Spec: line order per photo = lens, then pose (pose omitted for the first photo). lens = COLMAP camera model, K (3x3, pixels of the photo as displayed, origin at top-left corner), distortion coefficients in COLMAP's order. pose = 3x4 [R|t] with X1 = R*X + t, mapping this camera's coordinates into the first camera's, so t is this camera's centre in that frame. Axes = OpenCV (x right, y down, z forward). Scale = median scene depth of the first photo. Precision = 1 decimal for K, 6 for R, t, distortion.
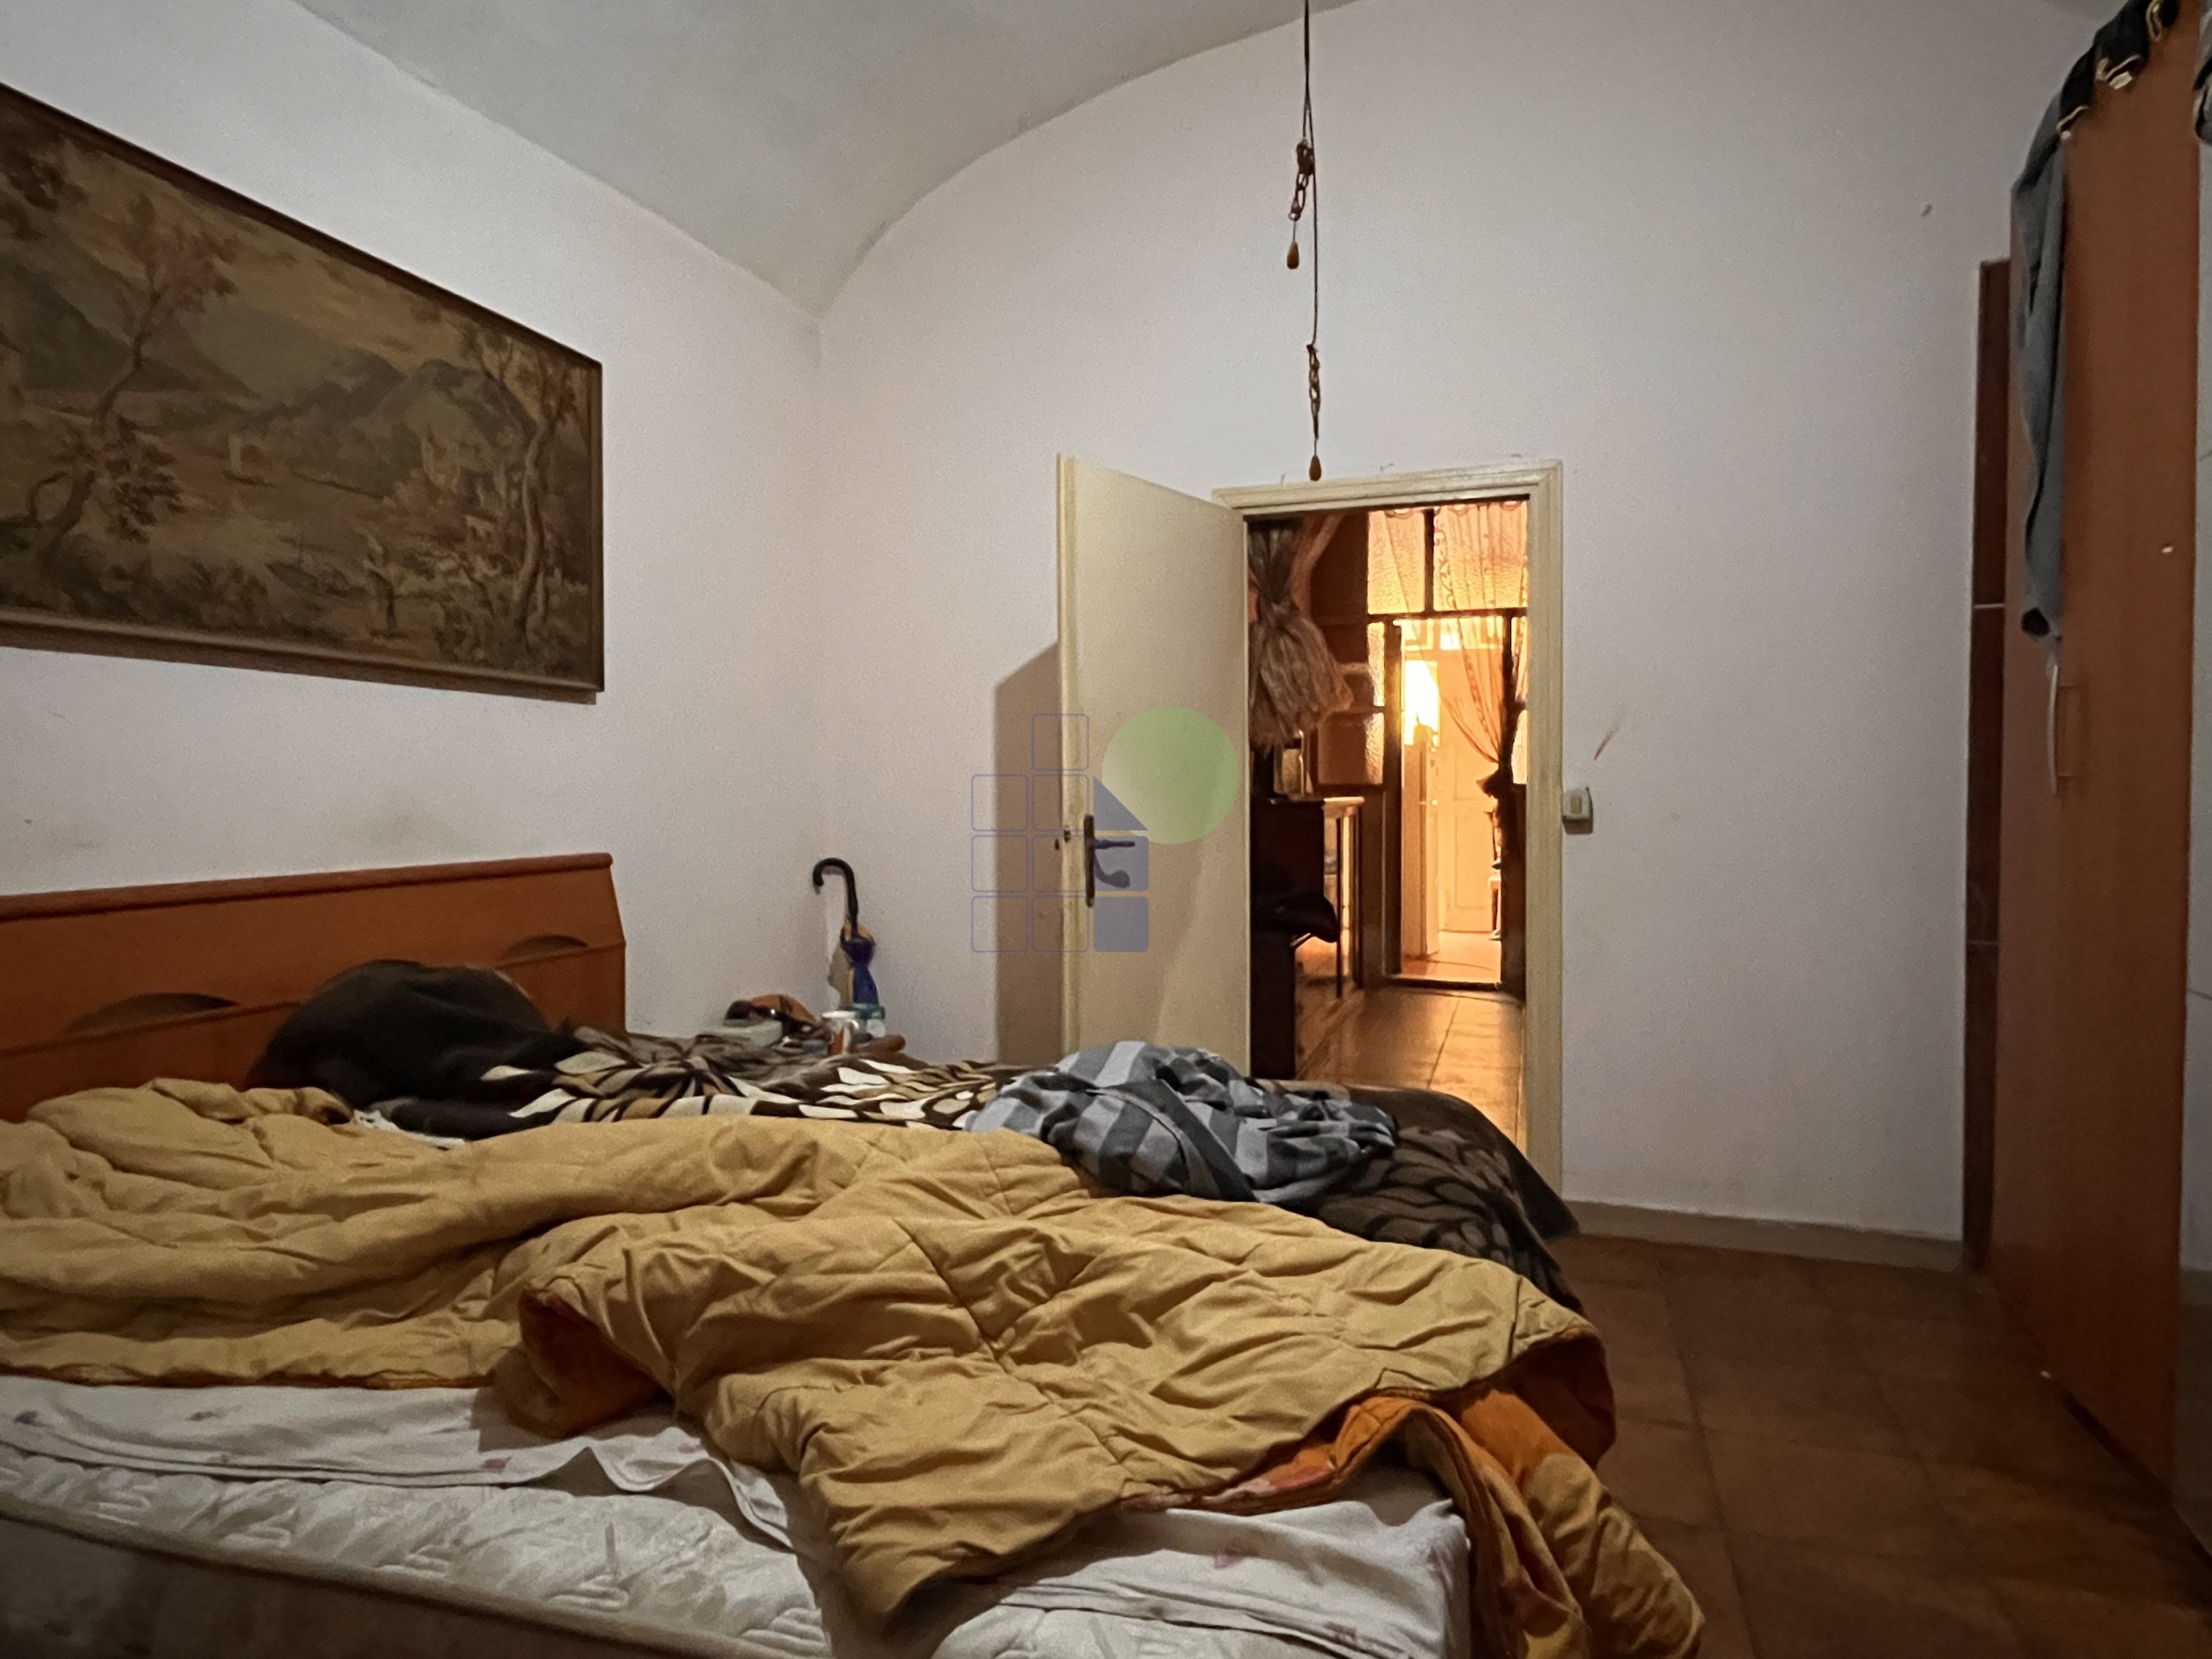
lens RADIAL K [[1256.8, 0, 1105.7], [0, 1256.8, 826.5], [0, 0, 1]] dist [0.000419, 0.000144]
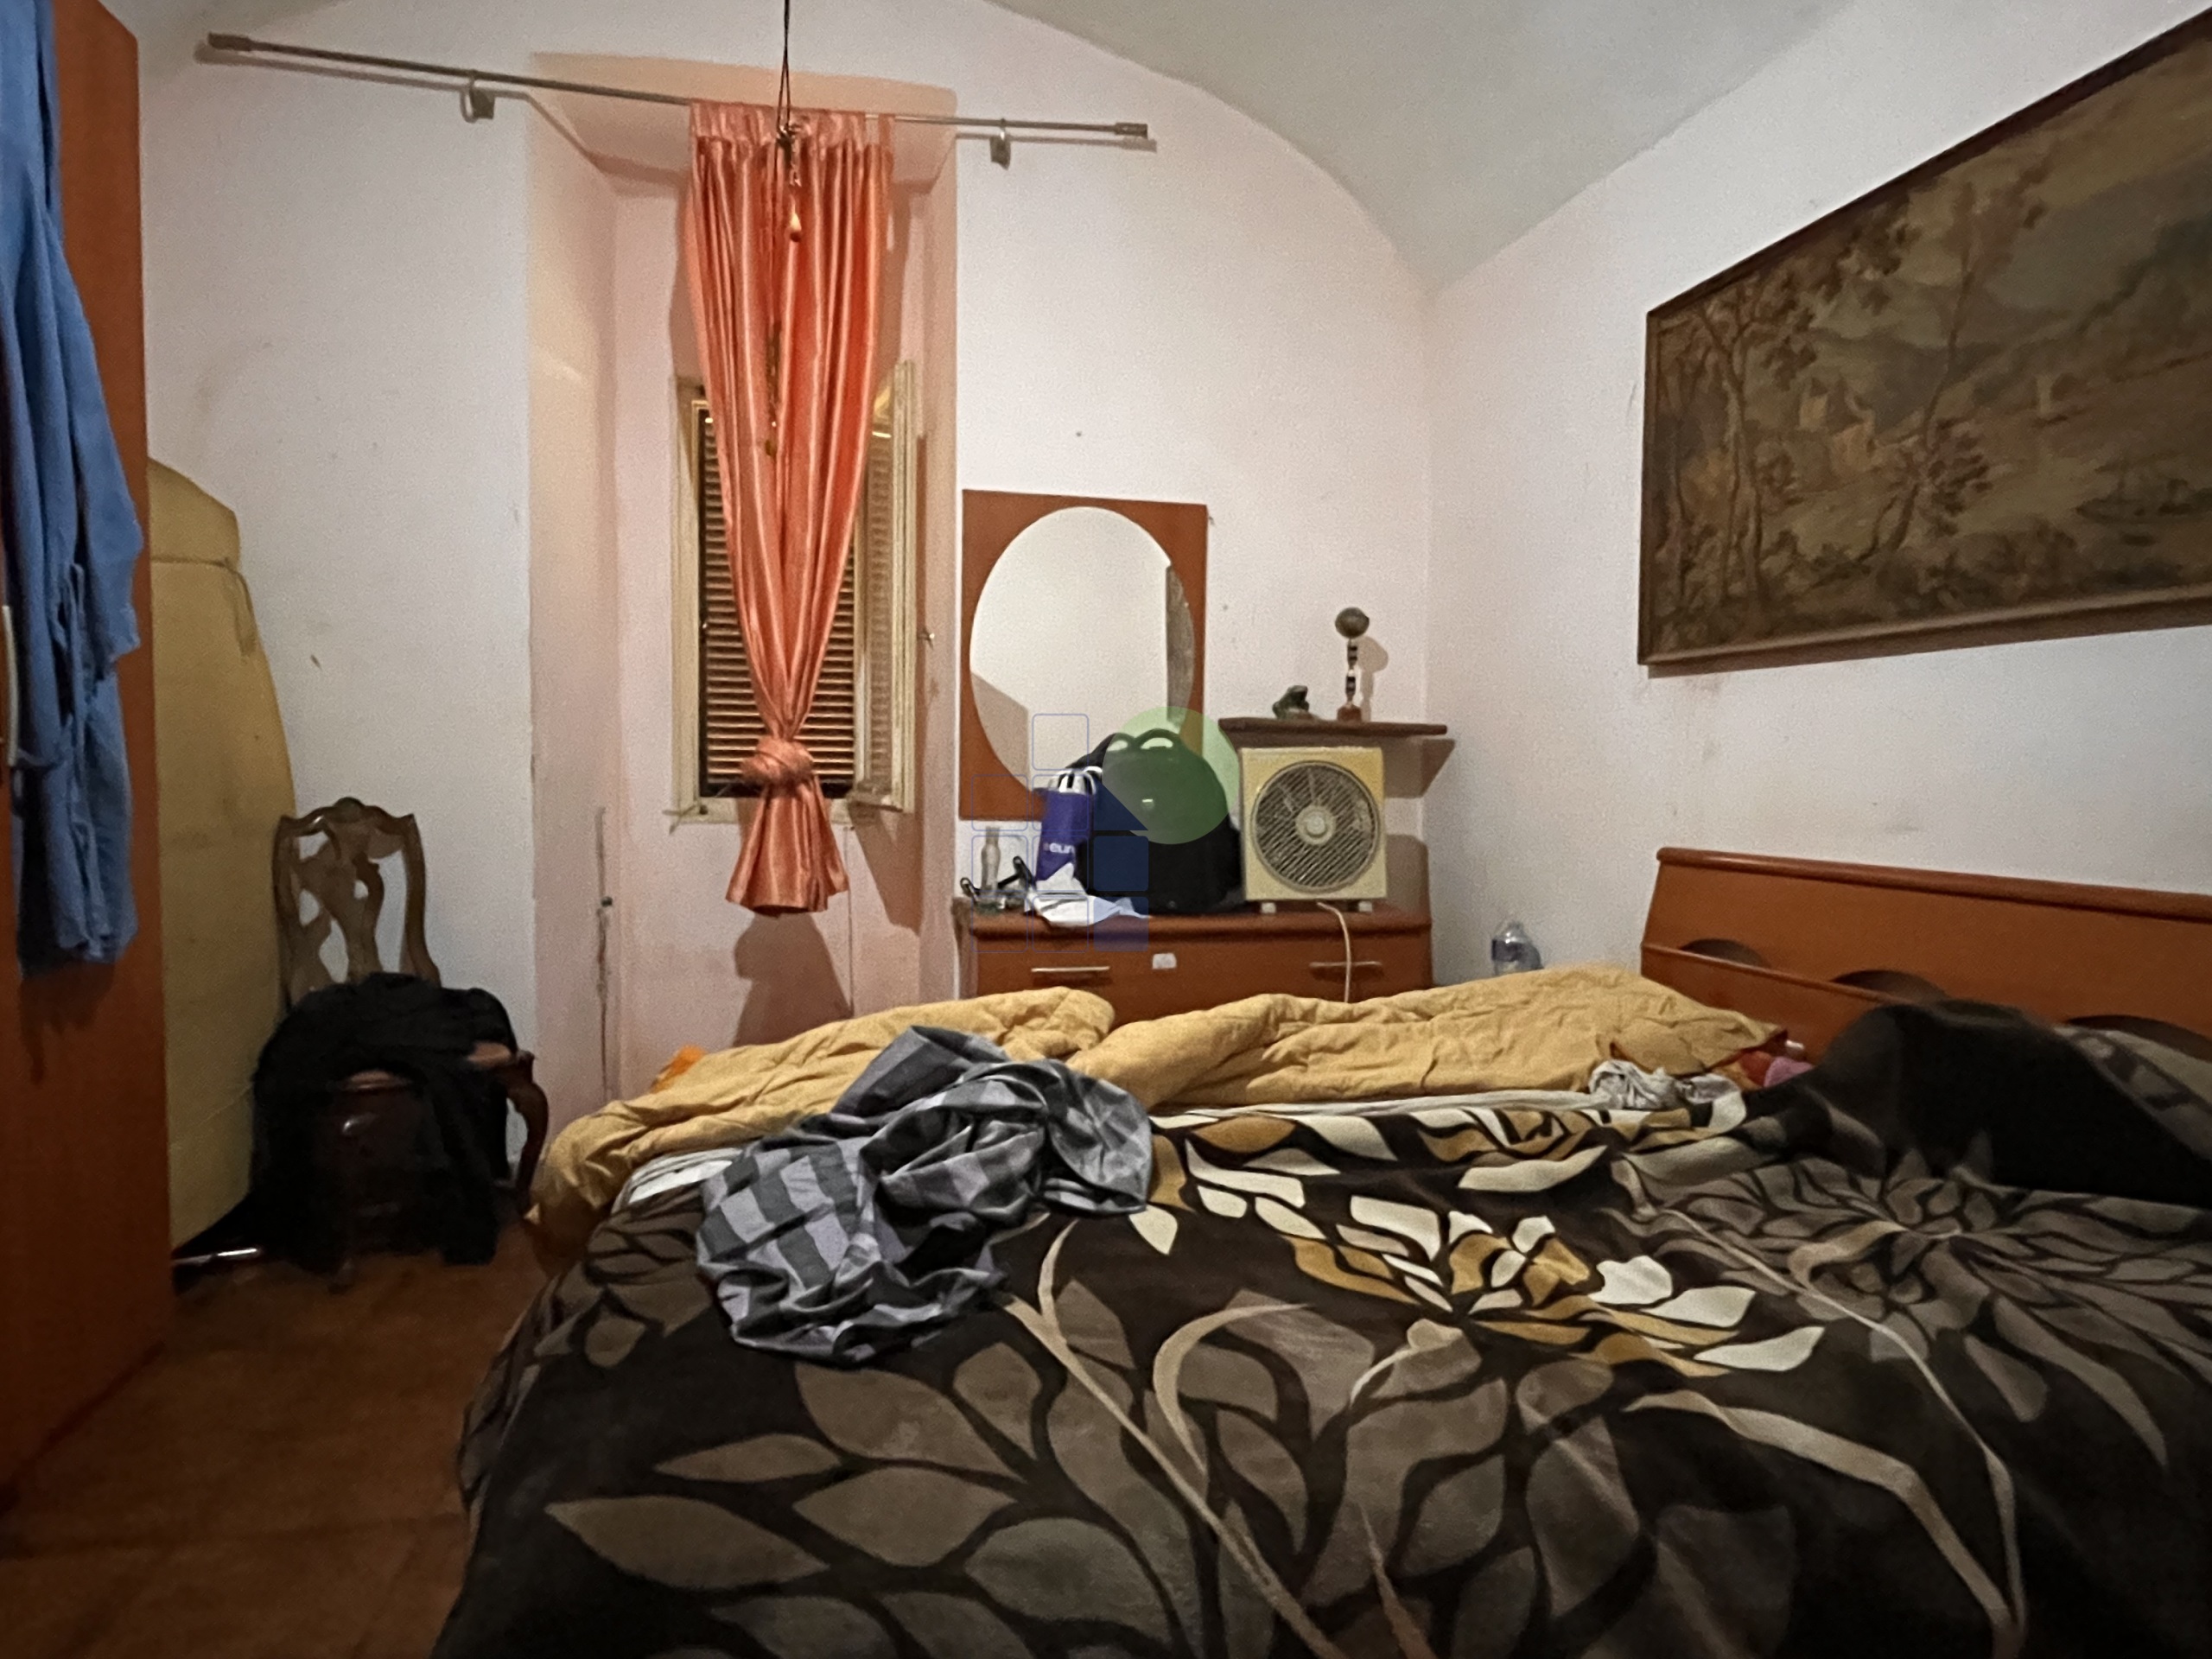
lens RADIAL K [[1256.8, 0, 1102.7], [0, 1256.8, 836.6], [0, 0, 1]] dist [0.000419, 0.000144]
pose [[-0.852868, 0.022636, -0.521636, 0.350303], [-0.022405, 0.996553, 0.079876, -0.047412], [0.521646, 0.079811, -0.849421, 1.498827]]
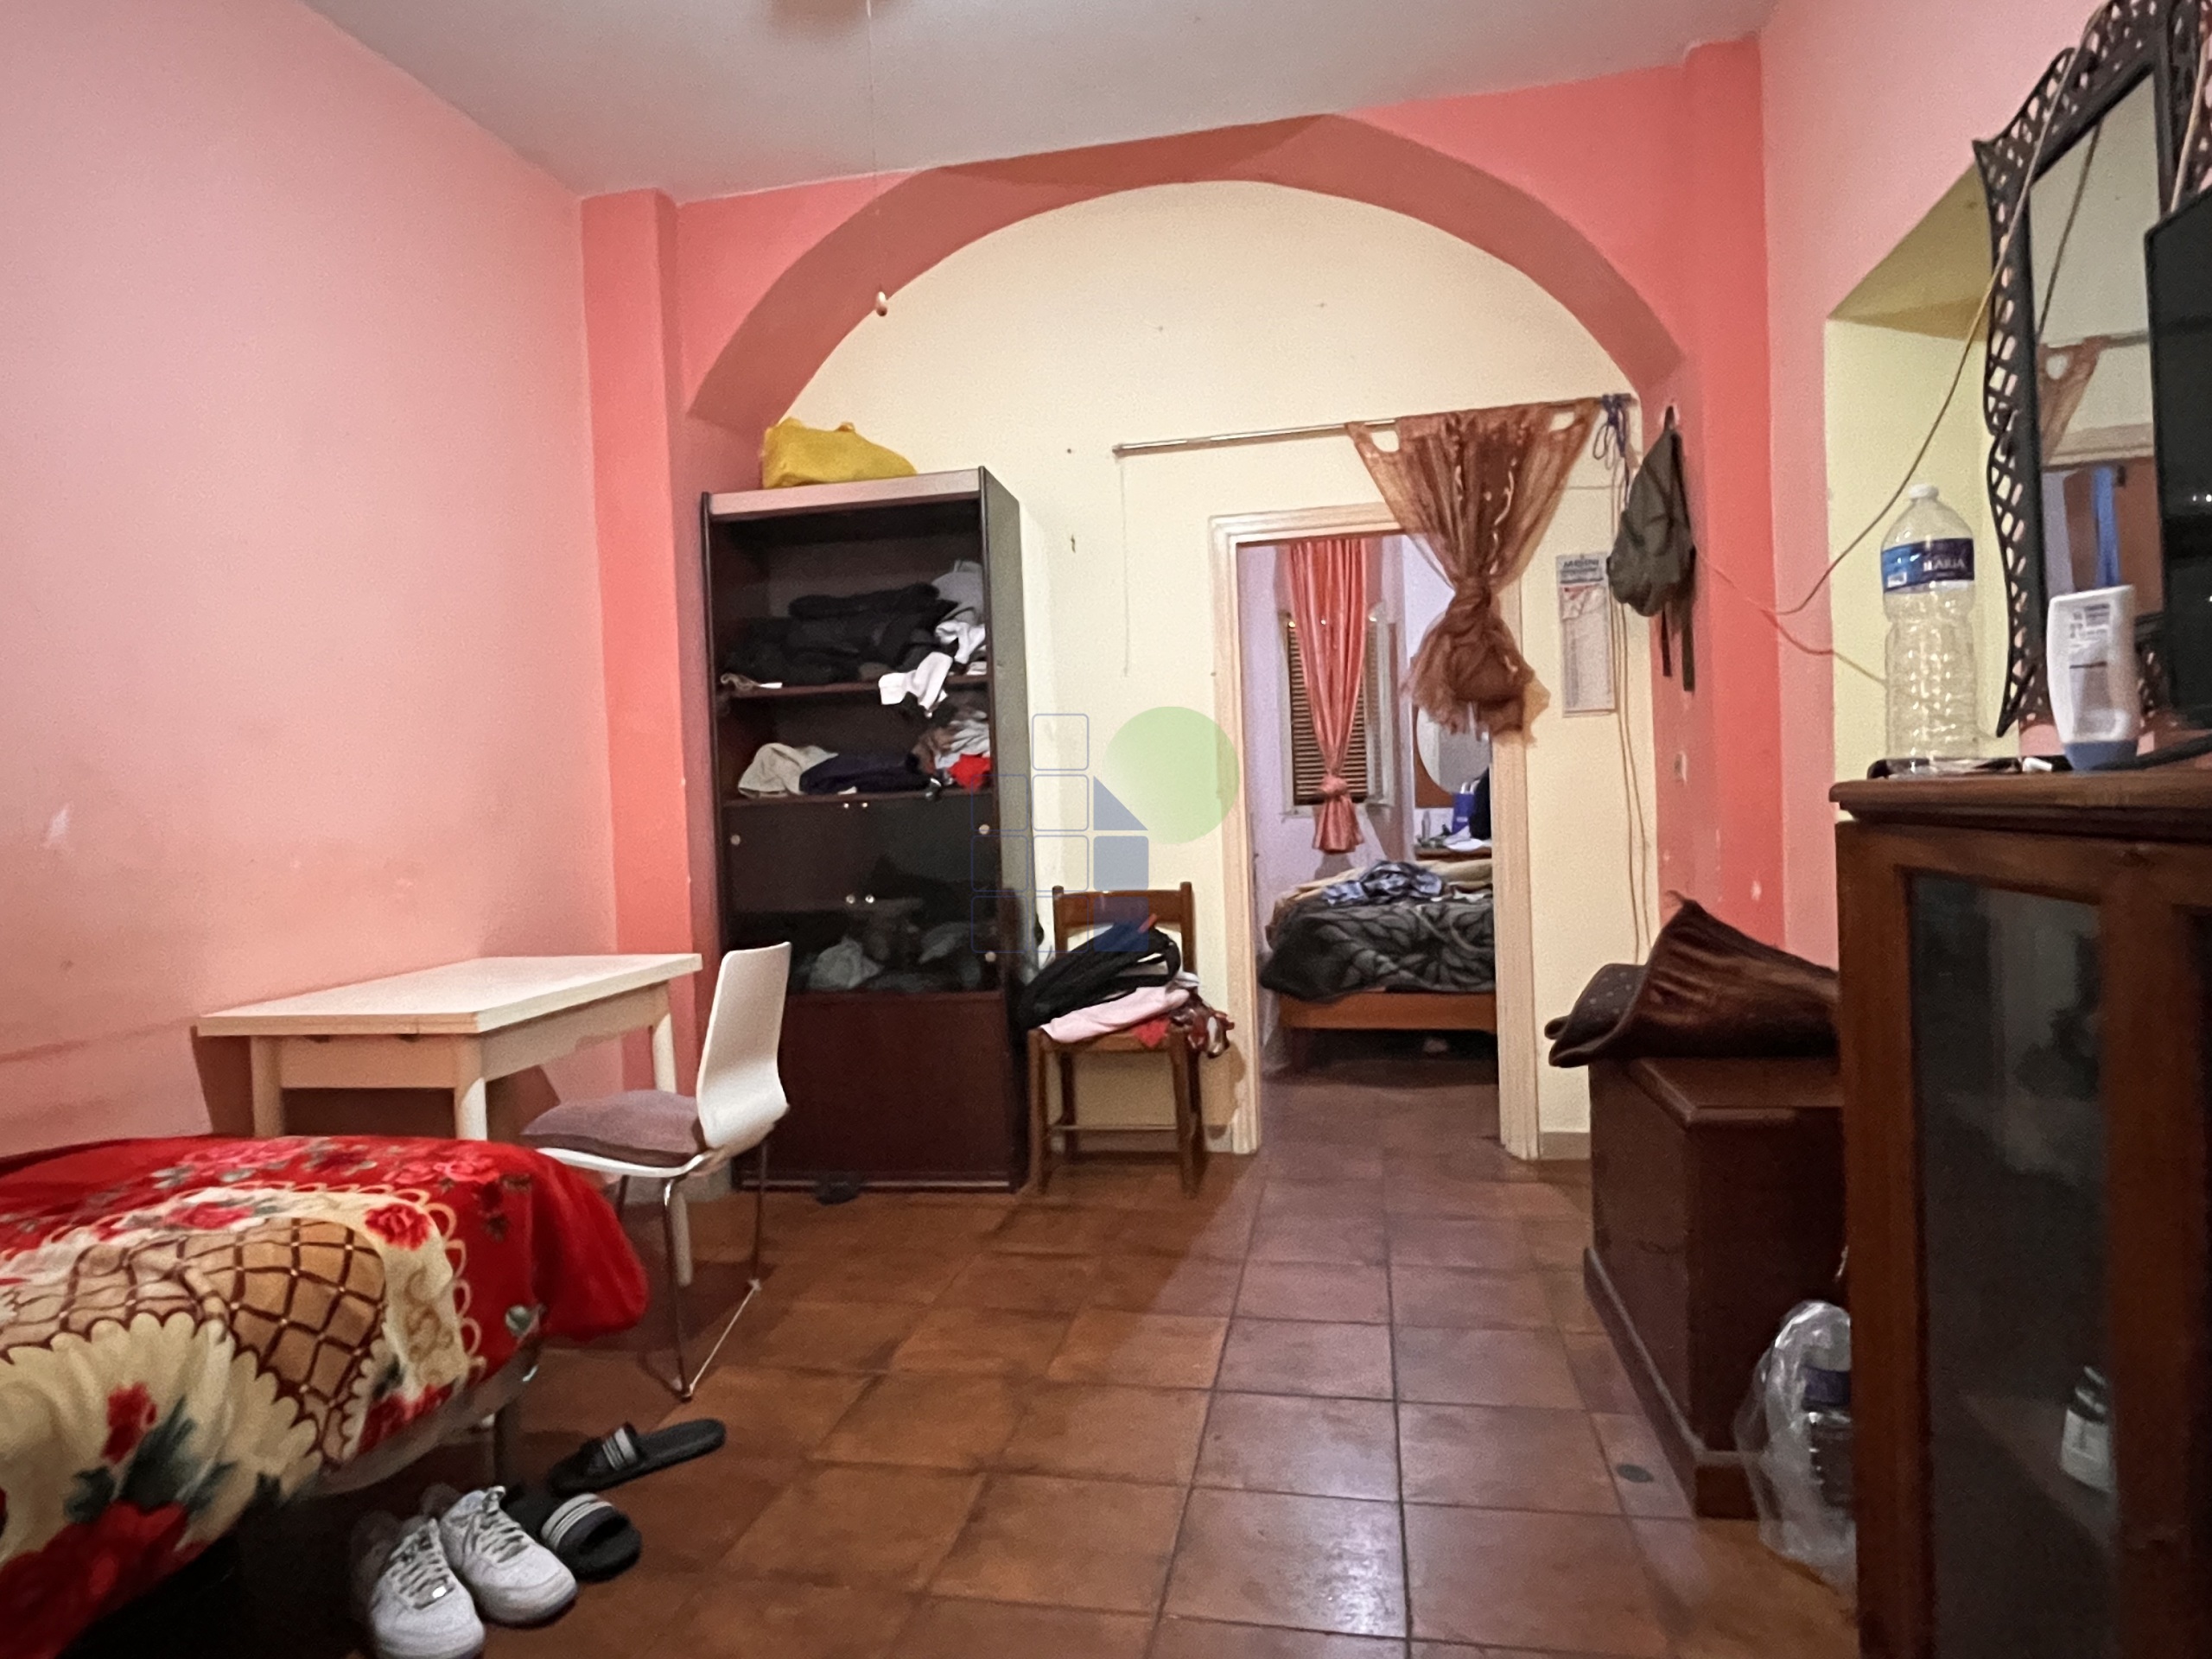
lens RADIAL K [[1256.8, 0, 1101.8], [0, 1256.8, 826.9], [0, 0, 1]] dist [0.000419, 0.000144]
pose [[-0.991219, 0.048649, -0.122954, 0.687244], [0.043386, 0.998038, 0.045133, -0.065795], [0.124909, 0.039402, -0.991386, 2.542658]]
